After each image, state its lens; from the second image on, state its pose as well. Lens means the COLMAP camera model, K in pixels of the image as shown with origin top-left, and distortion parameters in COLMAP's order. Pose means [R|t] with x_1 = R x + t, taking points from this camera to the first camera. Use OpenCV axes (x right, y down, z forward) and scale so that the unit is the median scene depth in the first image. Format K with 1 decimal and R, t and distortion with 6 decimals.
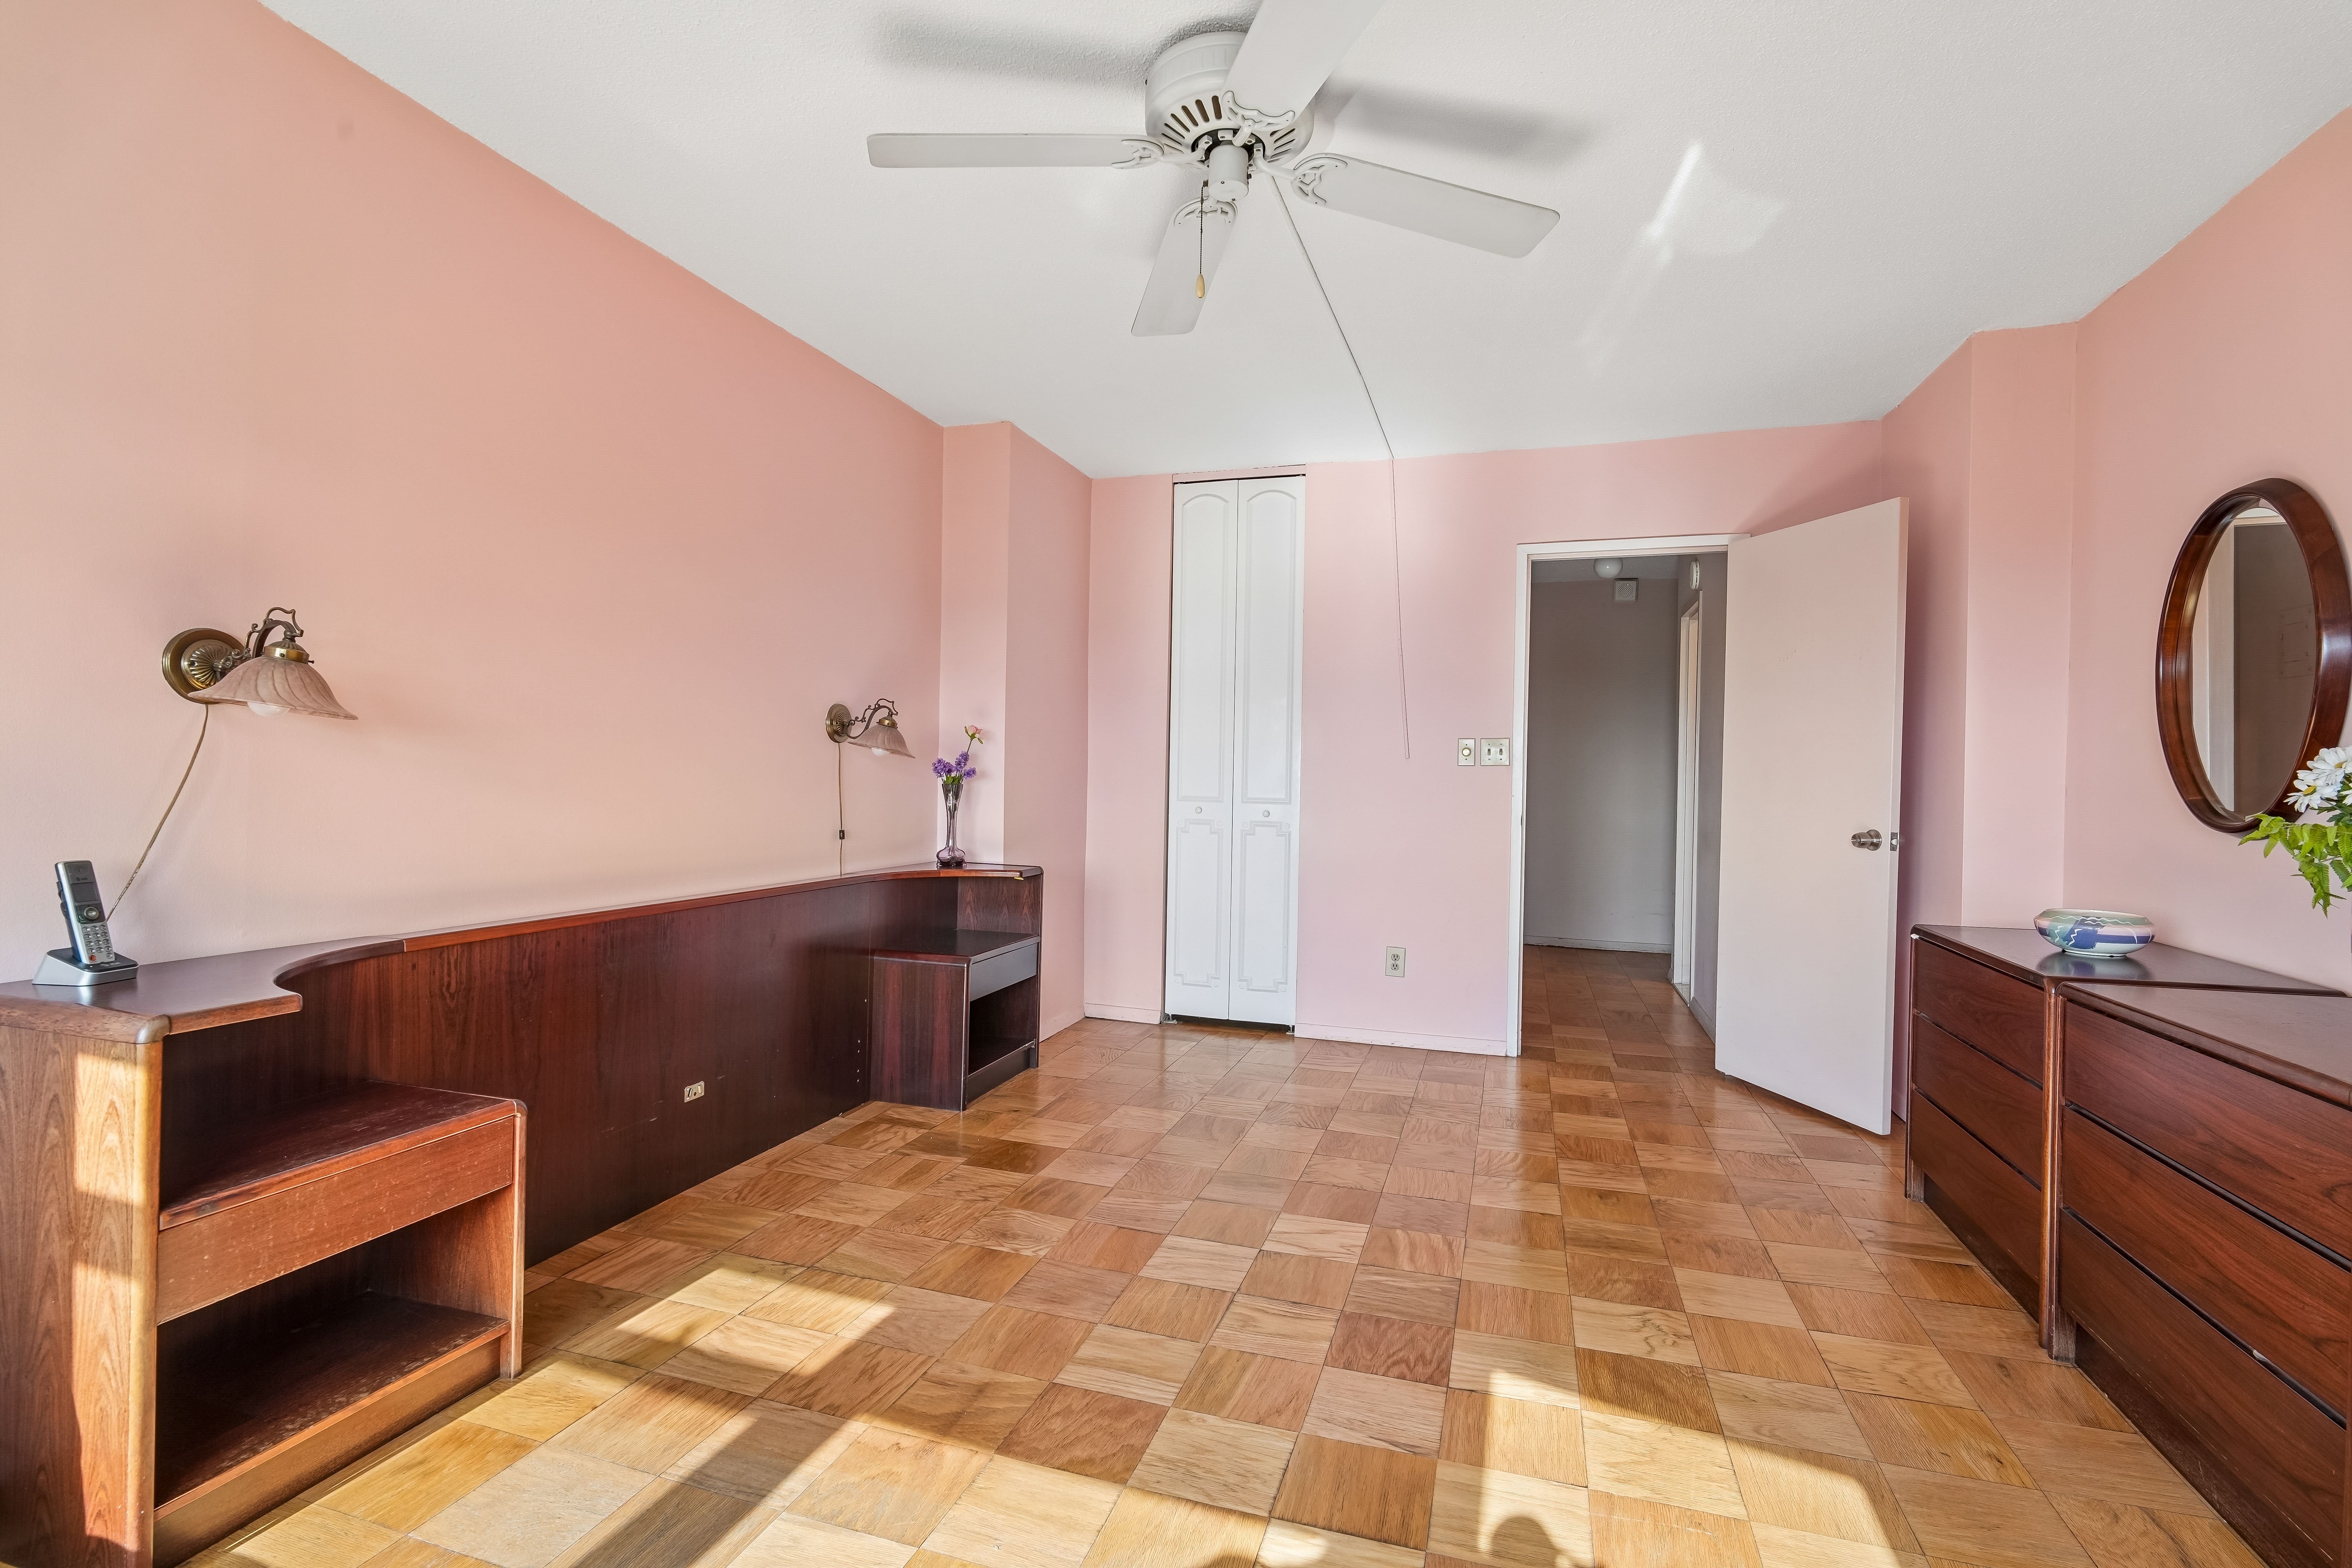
lens RADIAL K [[1096.0, 0, 1174.3], [0, 1096.0, 782.6], [0, 0, 1]] dist [0.003958, -0.005832]
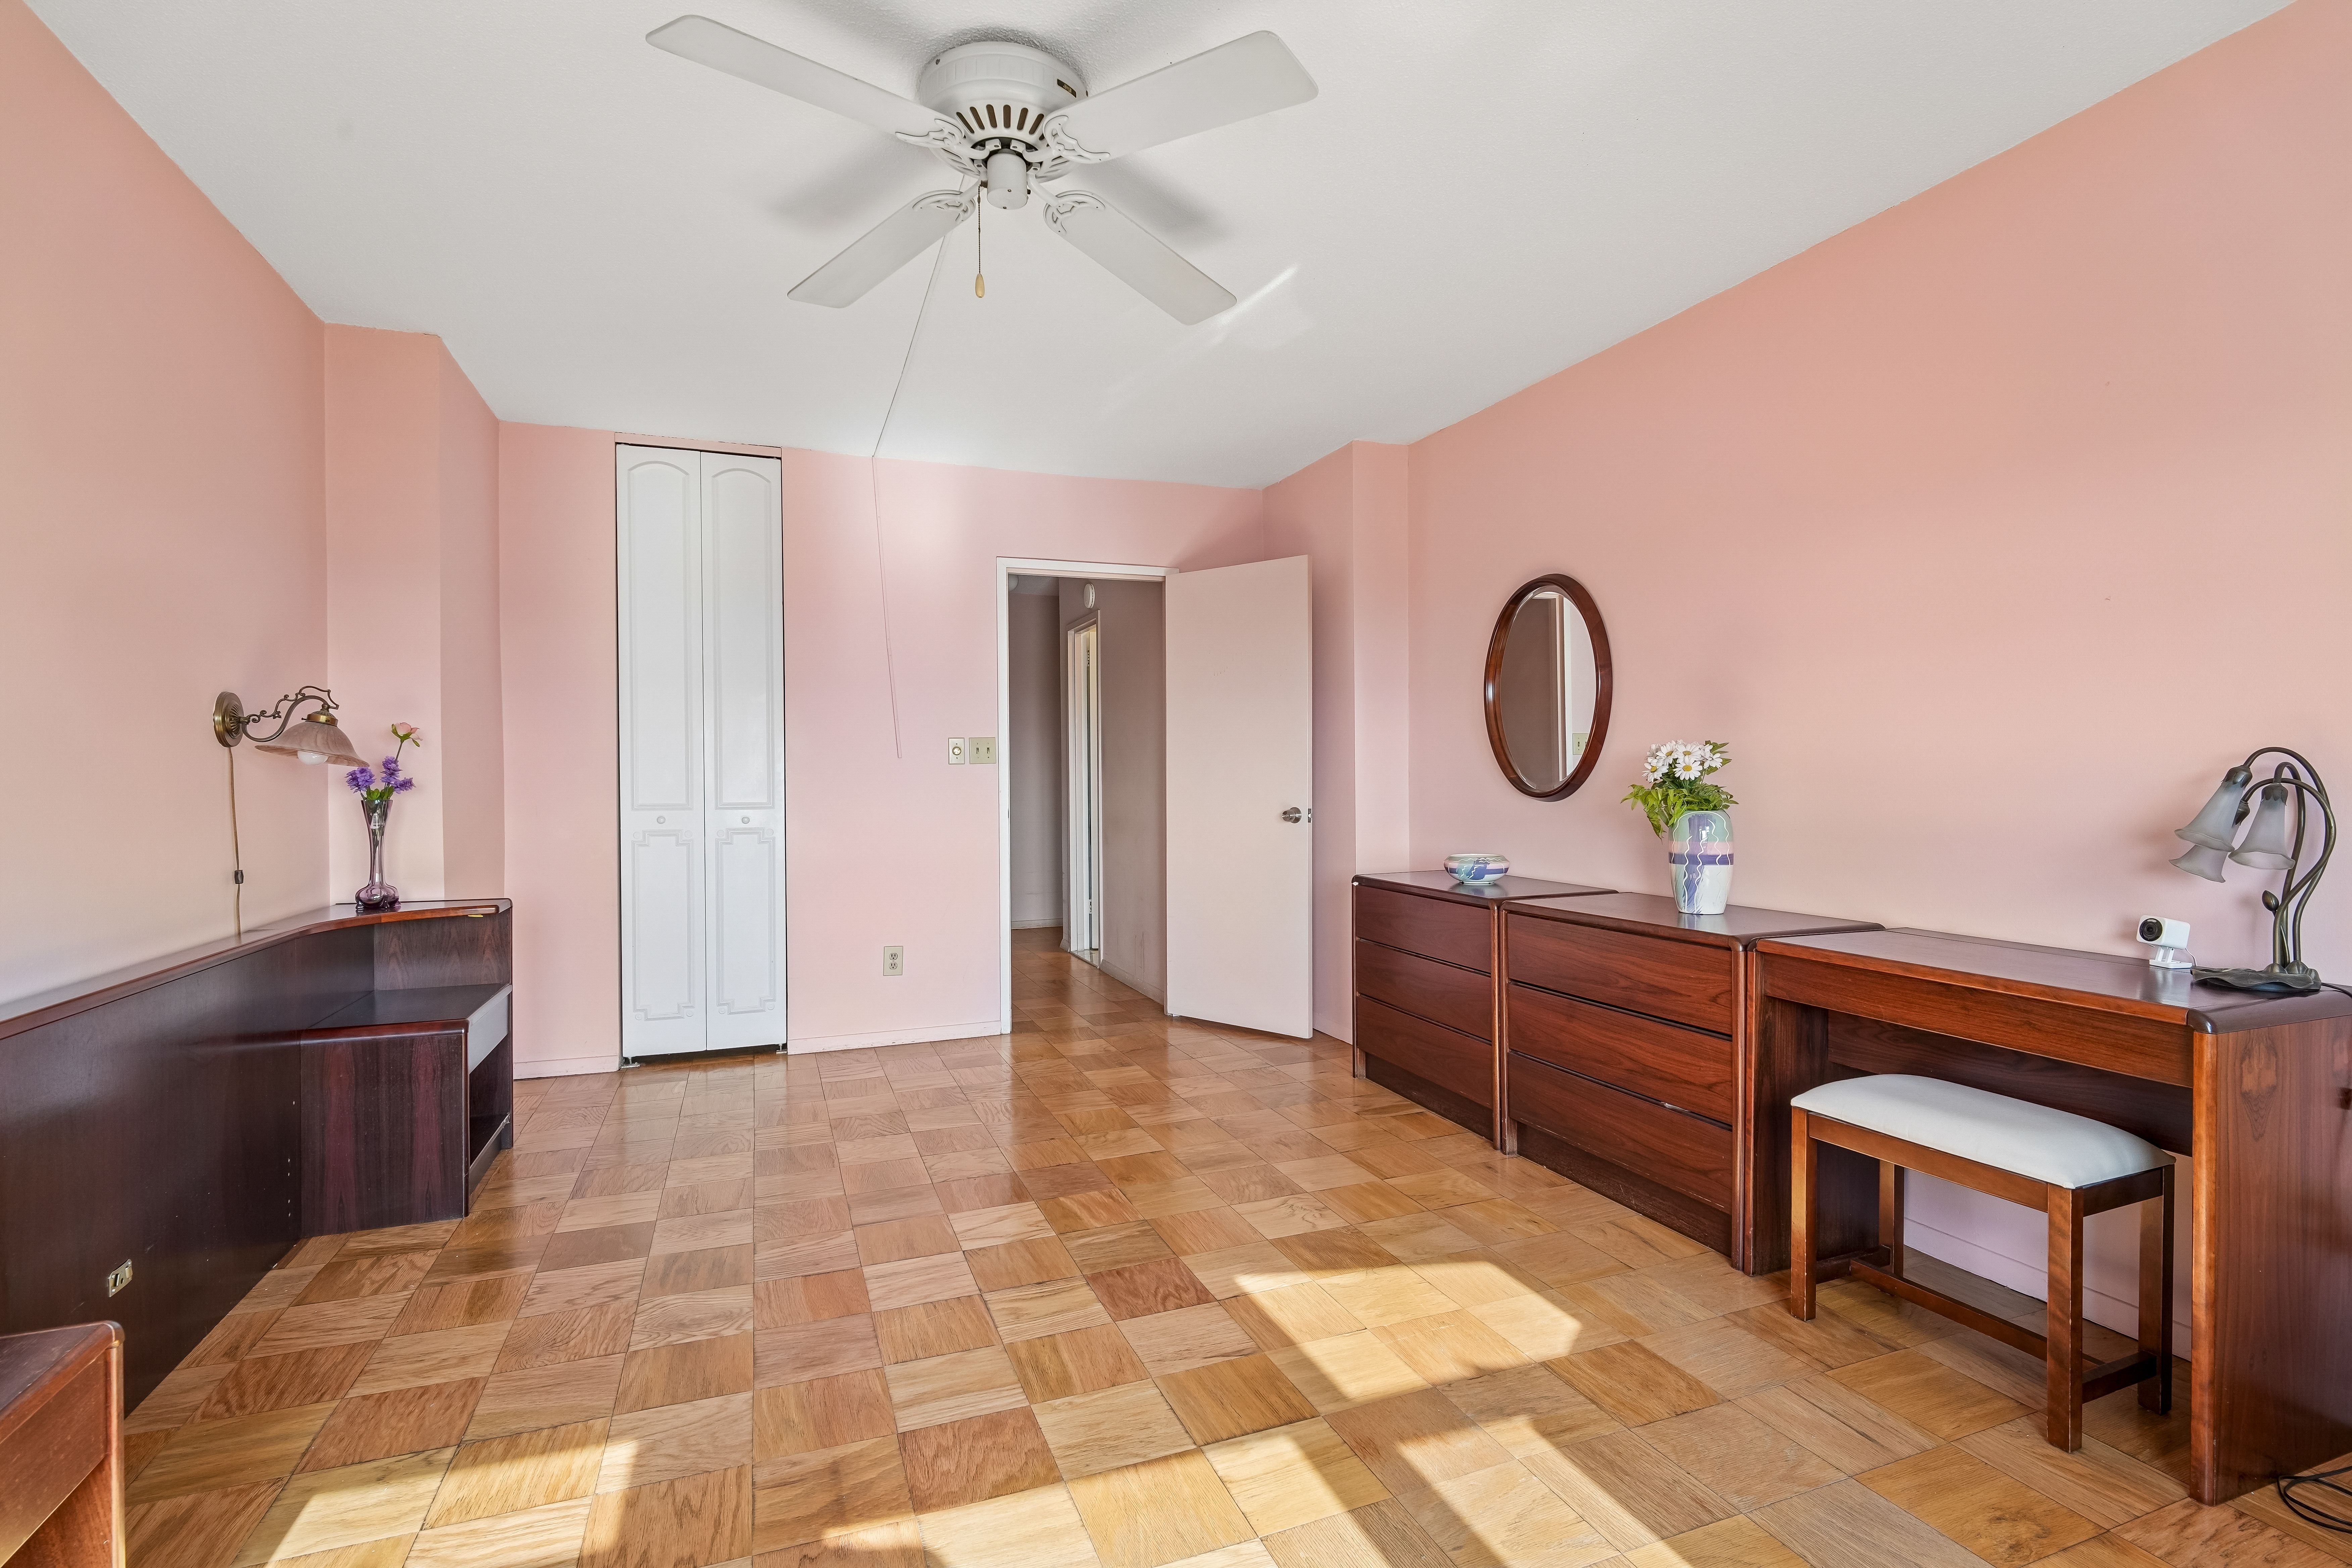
lens RADIAL K [[1096.0, 0, 1179.5], [0, 1096.0, 782.8], [0, 0, 1]] dist [0.003958, -0.005832]
pose [[0.778081, -0.029093, 0.627490, -0.323209], [0.027297, 0.999549, 0.012494, -0.006726], [-0.627571, 0.007407, 0.778524, 0.079399]]
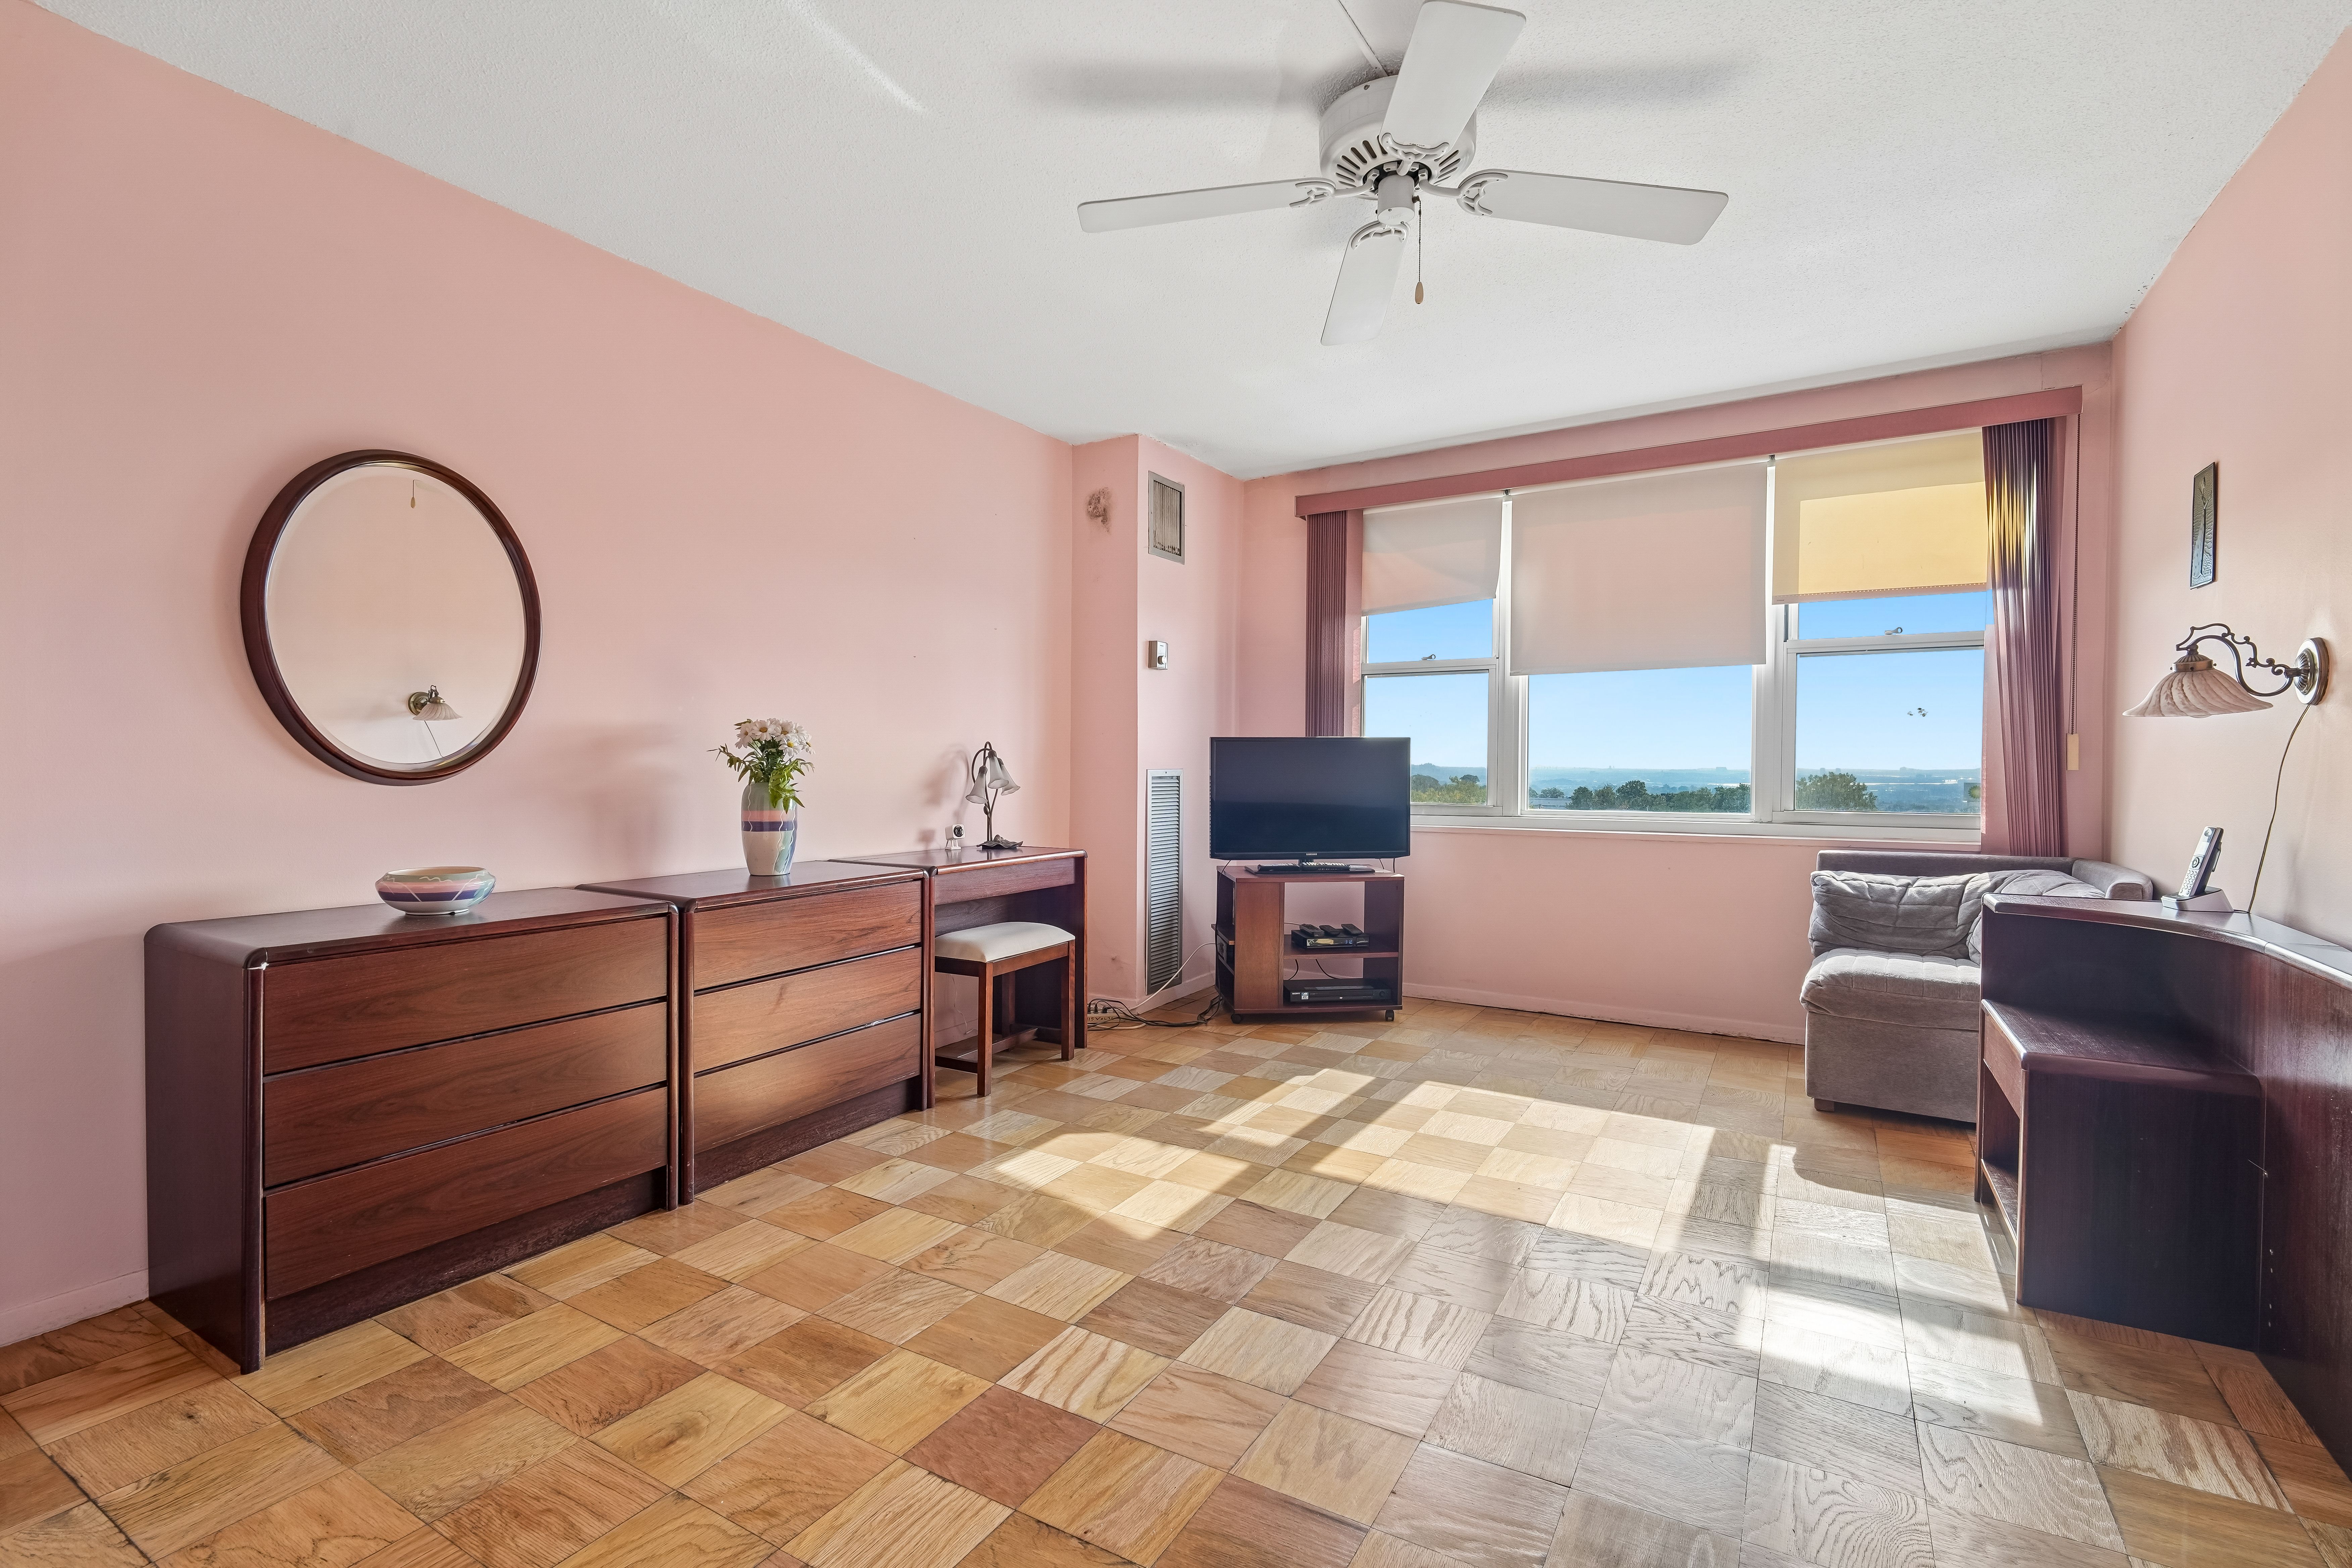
lens RADIAL K [[1096.0, 0, 1171.3], [0, 1096.0, 773.0], [0, 0, 1]] dist [0.003958, -0.005832]
pose [[-0.974198, -0.027447, 0.224019, 0.004539], [-0.022260, 0.999423, 0.025645, -0.002898], [-0.224594, 0.019997, -0.974247, 1.445765]]
